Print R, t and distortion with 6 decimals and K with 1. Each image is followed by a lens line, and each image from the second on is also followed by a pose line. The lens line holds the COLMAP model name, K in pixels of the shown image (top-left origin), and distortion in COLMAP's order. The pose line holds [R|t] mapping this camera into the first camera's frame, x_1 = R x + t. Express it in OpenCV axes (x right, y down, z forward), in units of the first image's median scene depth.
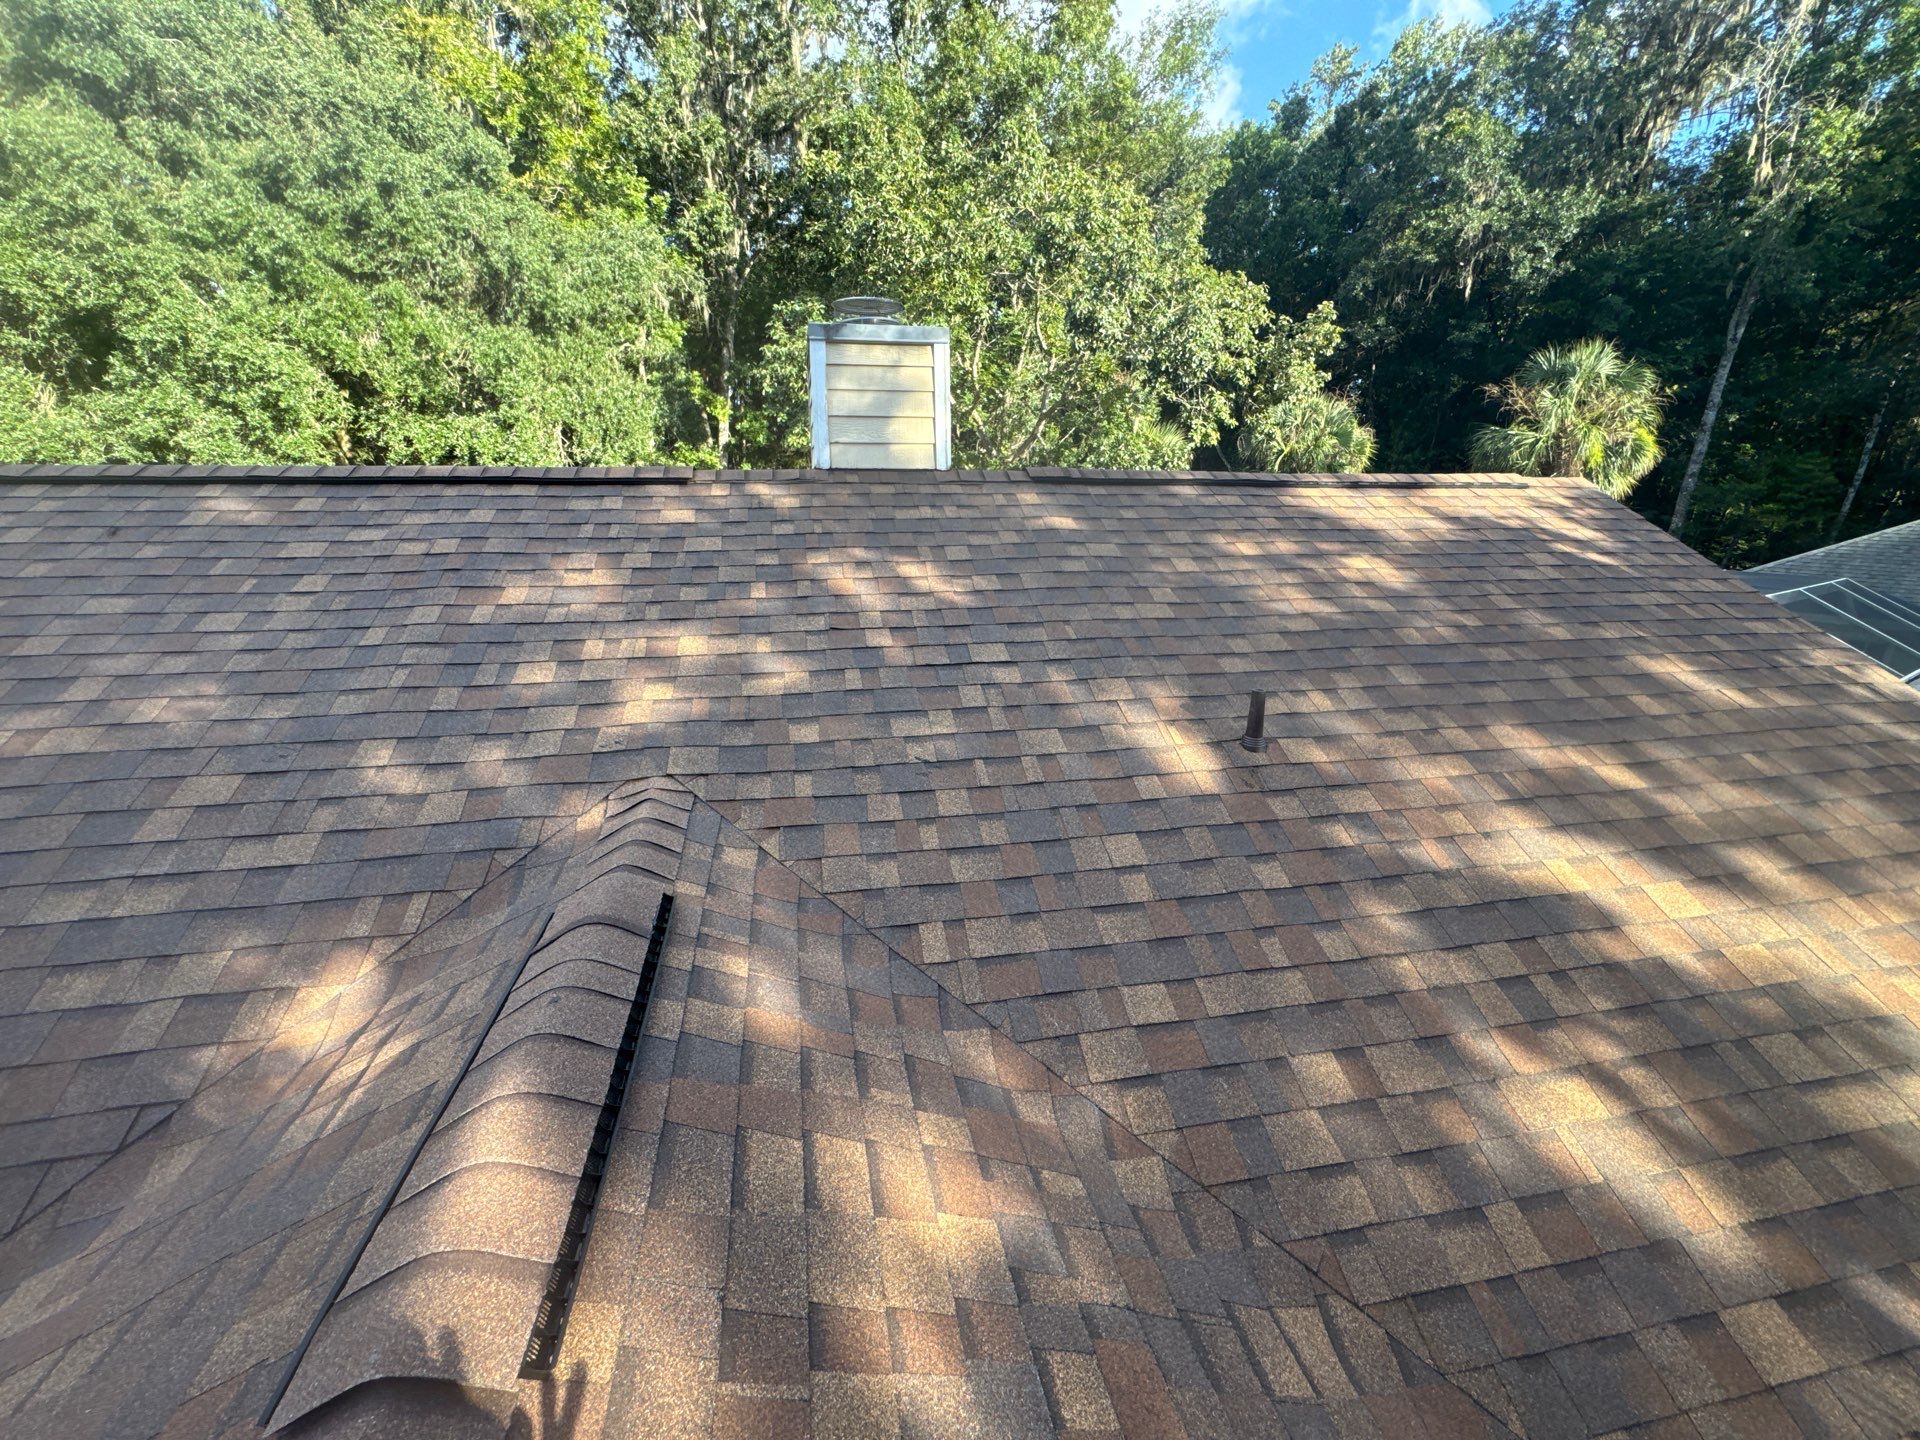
lens RADIAL K [[759.6, 0, 950.8], [0, 759.6, 702.0], [0, 0, 1]] dist [-0.004446, 0.000730]
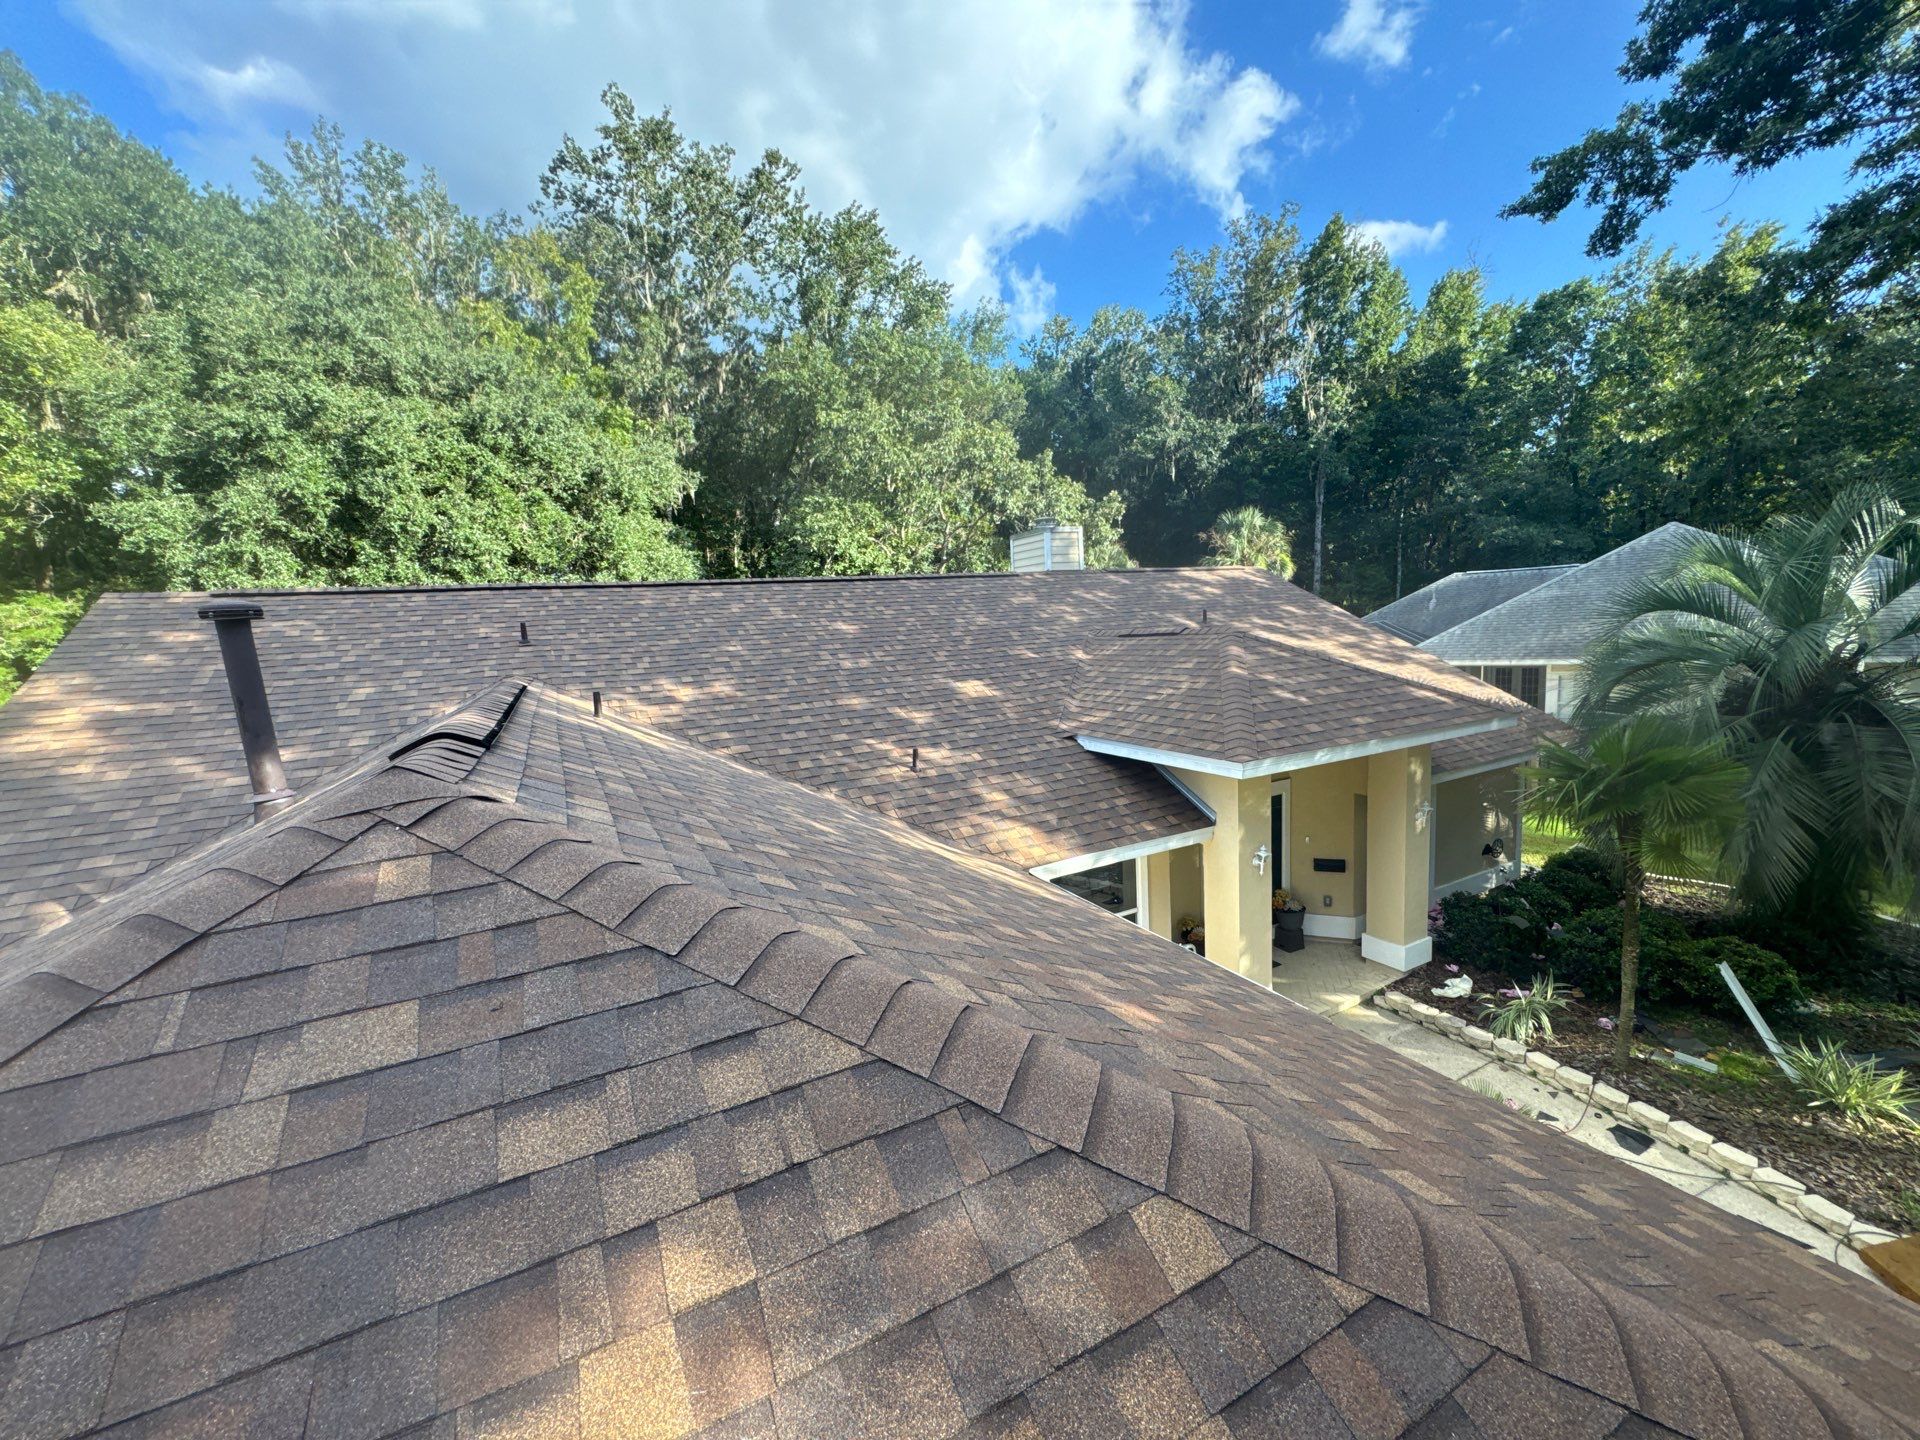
lens RADIAL K [[759.6, 0, 958.0], [0, 759.6, 725.8], [0, 0, 1]] dist [-0.004446, 0.000730]
pose [[0.953555, -0.100739, 0.283873, -0.303716], [0.143932, 0.980251, -0.135618, 0.141051], [-0.264605, 0.170177, 0.949223, -0.356634]]
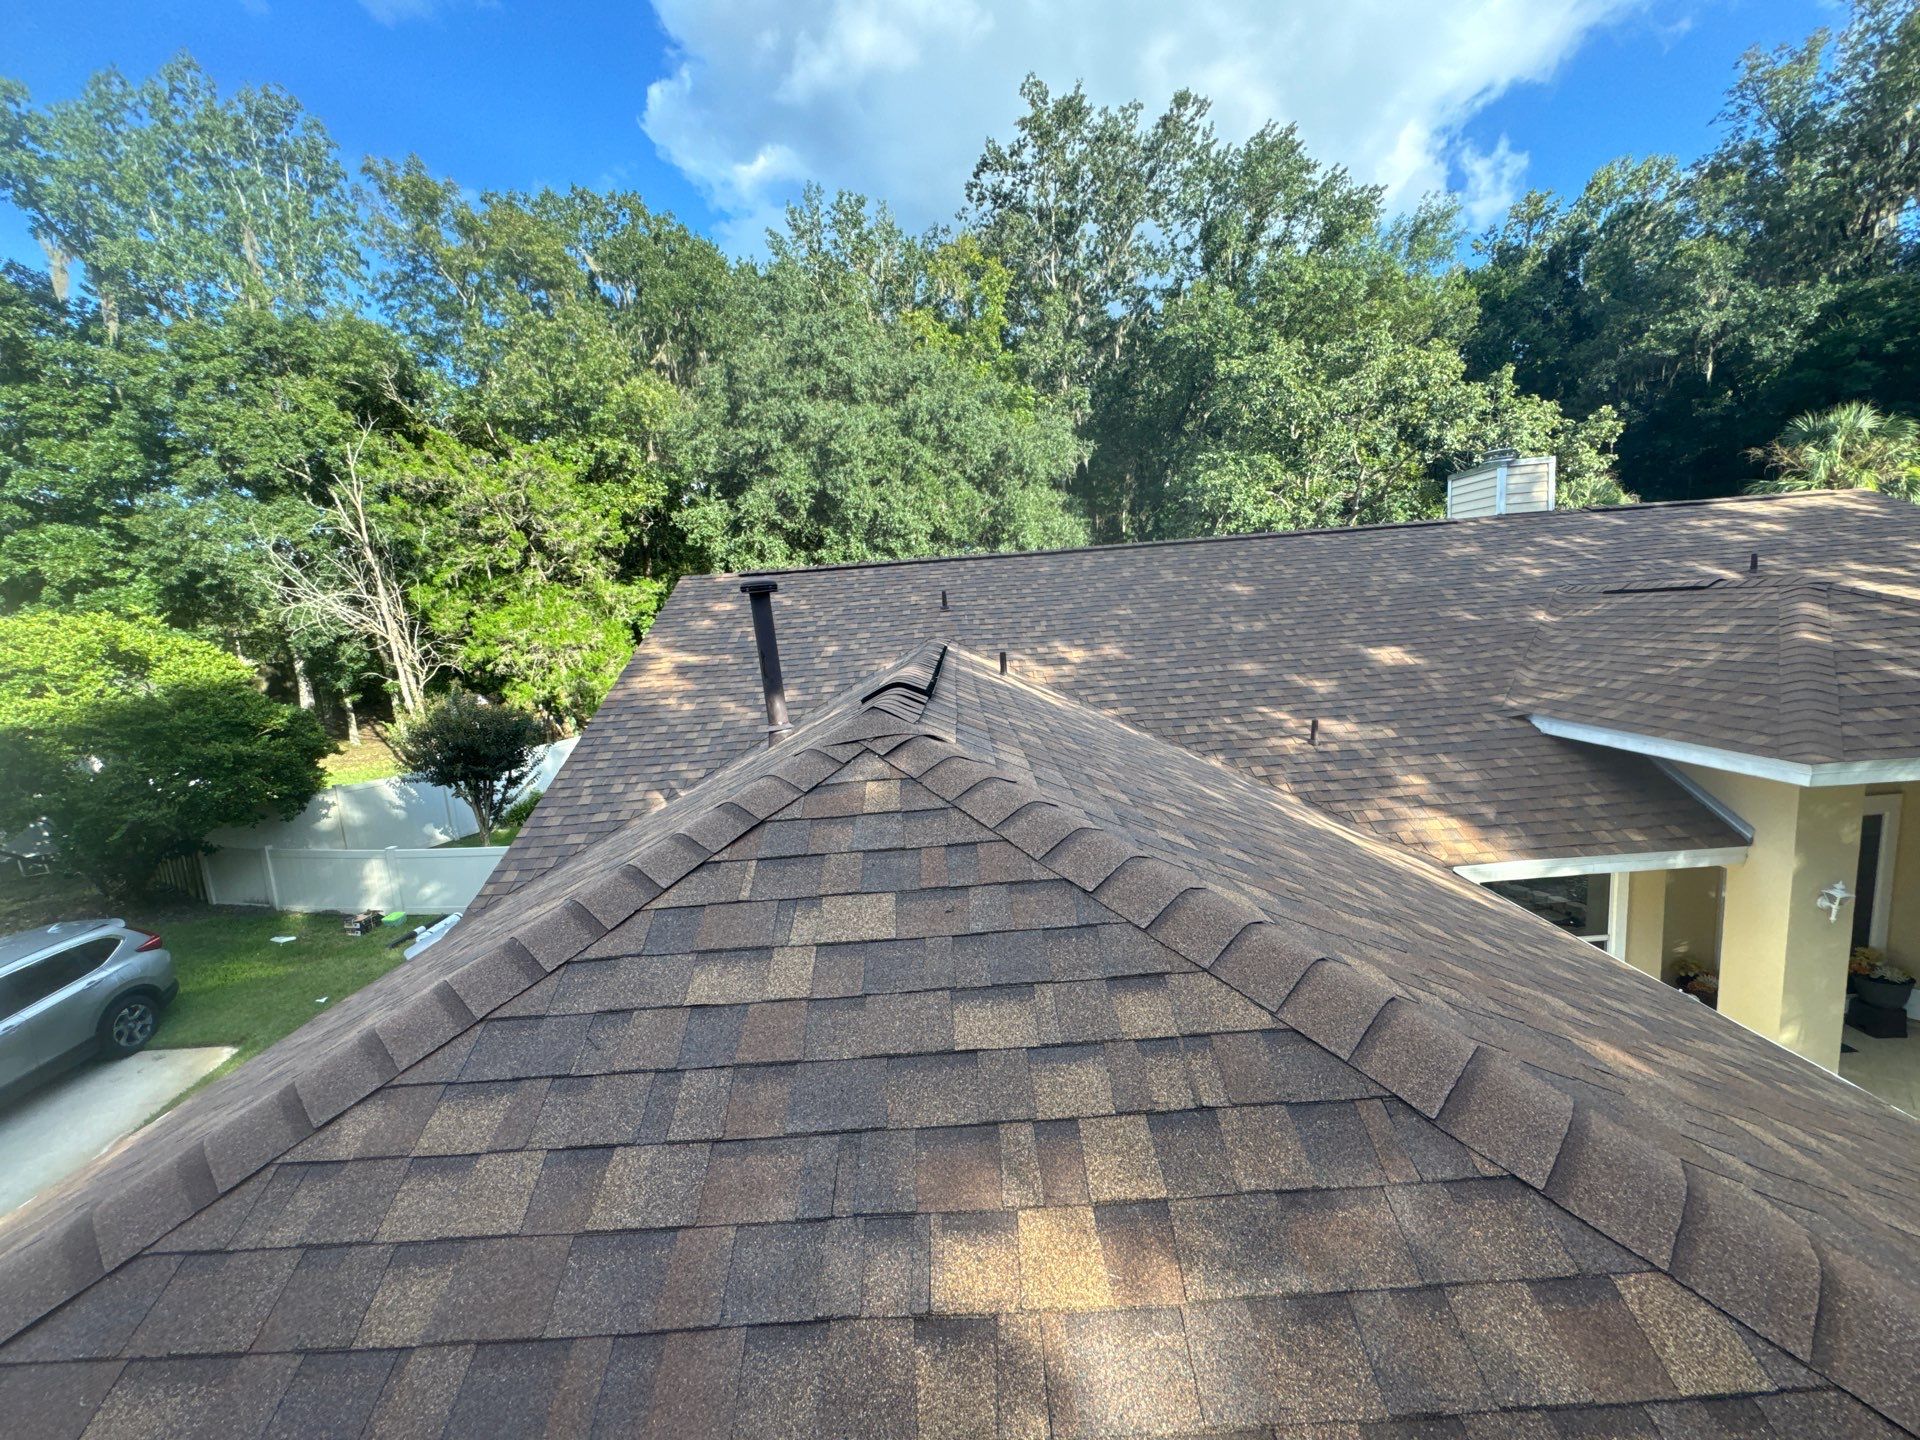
lens RADIAL K [[759.6, 0, 960.8], [0, 759.6, 723.7], [0, 0, 1]] dist [-0.004446, 0.000730]
pose [[0.979710, -0.052923, -0.193305, -0.310656], [0.026856, 0.990473, -0.135060, 0.142243], [0.198611, 0.127128, 0.971798, -0.359721]]
